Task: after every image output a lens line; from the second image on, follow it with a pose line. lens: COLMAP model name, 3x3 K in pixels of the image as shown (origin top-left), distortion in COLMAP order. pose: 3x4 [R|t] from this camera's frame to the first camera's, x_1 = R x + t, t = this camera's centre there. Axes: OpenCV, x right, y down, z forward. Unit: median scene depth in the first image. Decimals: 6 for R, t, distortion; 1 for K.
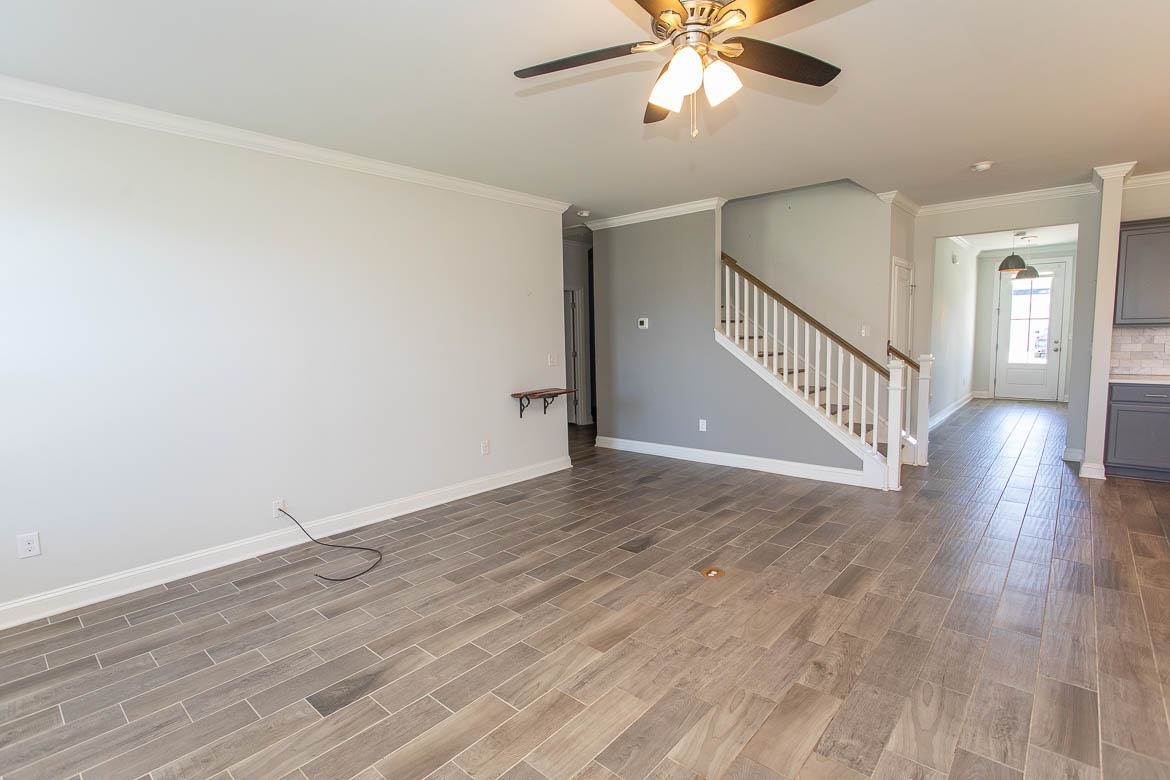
lens RADIAL K [[560.5, 0, 583.4], [0, 560.5, 387.0], [0, 0, 1]] dist [-0.020627, 0.010841]
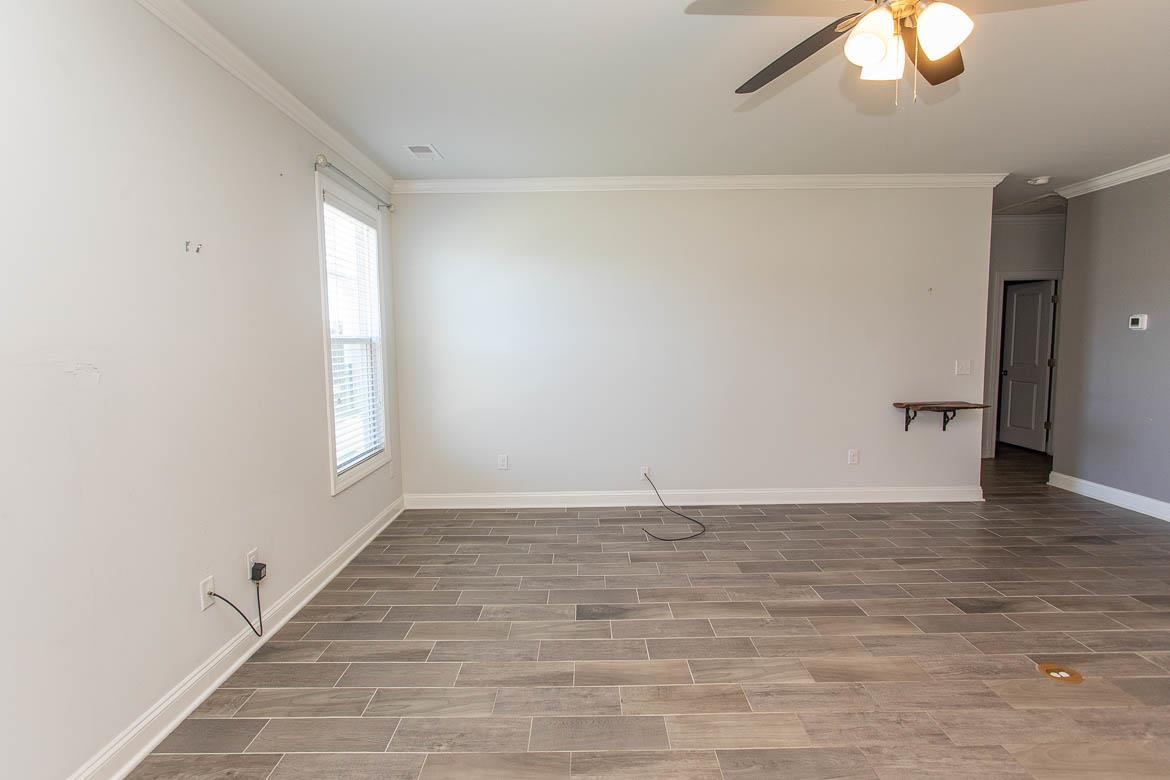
lens RADIAL K [[560.5, 0, 583.4], [0, 560.5, 387.0], [0, 0, 1]] dist [-0.020627, 0.010841]
pose [[0.662710, 0.078167, -0.744785, 0.292436], [-0.075509, 0.996444, 0.037391, -0.011845], [0.745059, 0.031459, 0.666256, 0.054567]]
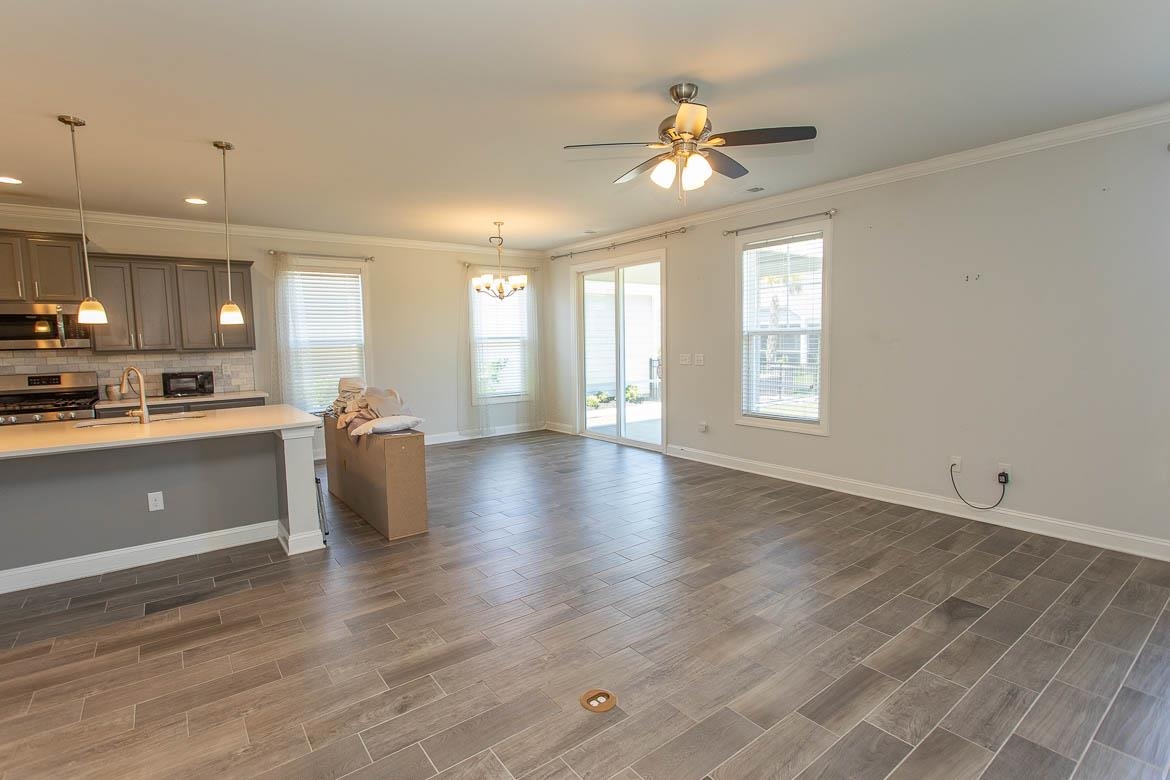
lens RADIAL K [[560.5, 0, 583.4], [0, 560.5, 387.0], [0, 0, 1]] dist [-0.020627, 0.010841]
pose [[-0.980633, 0.024683, 0.194291, 0.097799], [0.059946, 0.982243, 0.177780, -0.139124], [-0.186452, 0.185984, -0.964700, 1.409162]]
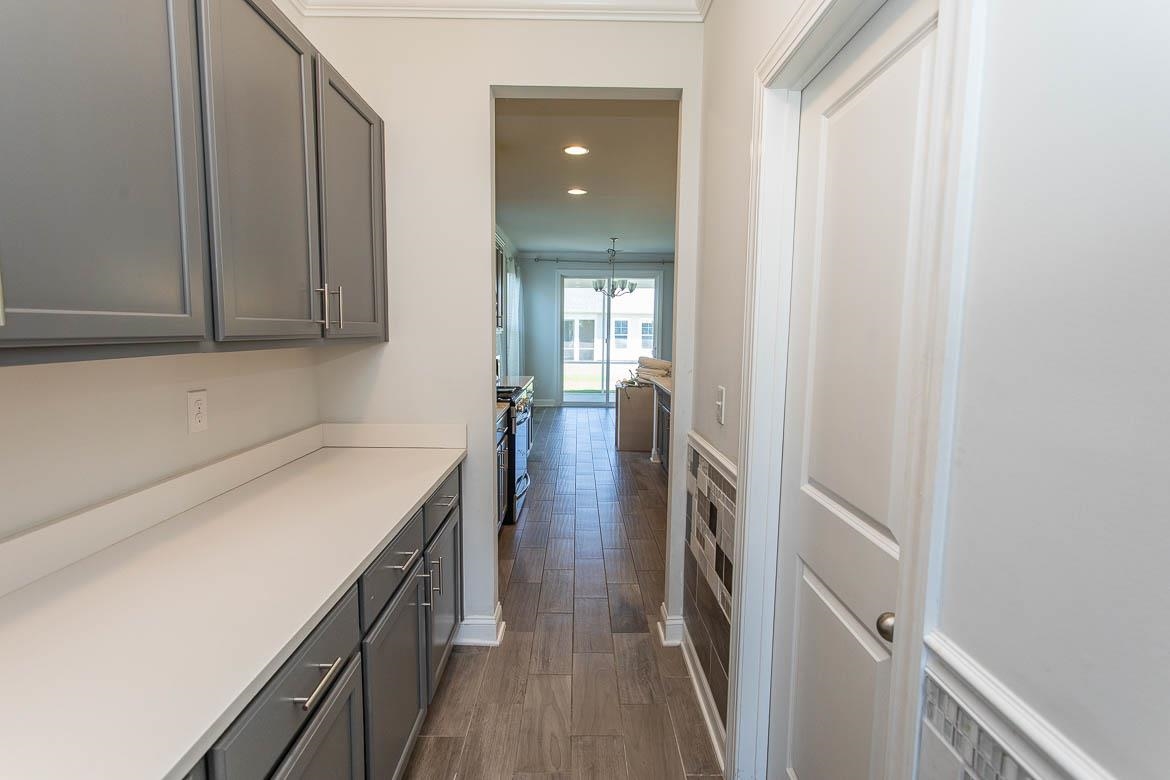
lens RADIAL K [[549.1, 0, 583.3], [0, 549.1, 386.3], [0, 0, 1]] dist [0.002217, -0.000097]
pose [[-0.742561, 0.086015, -0.664232, 2.282950], [-0.058291, 0.979657, 0.192026, -0.181703], [0.667237, 0.181310, -0.722442, 1.322355]]
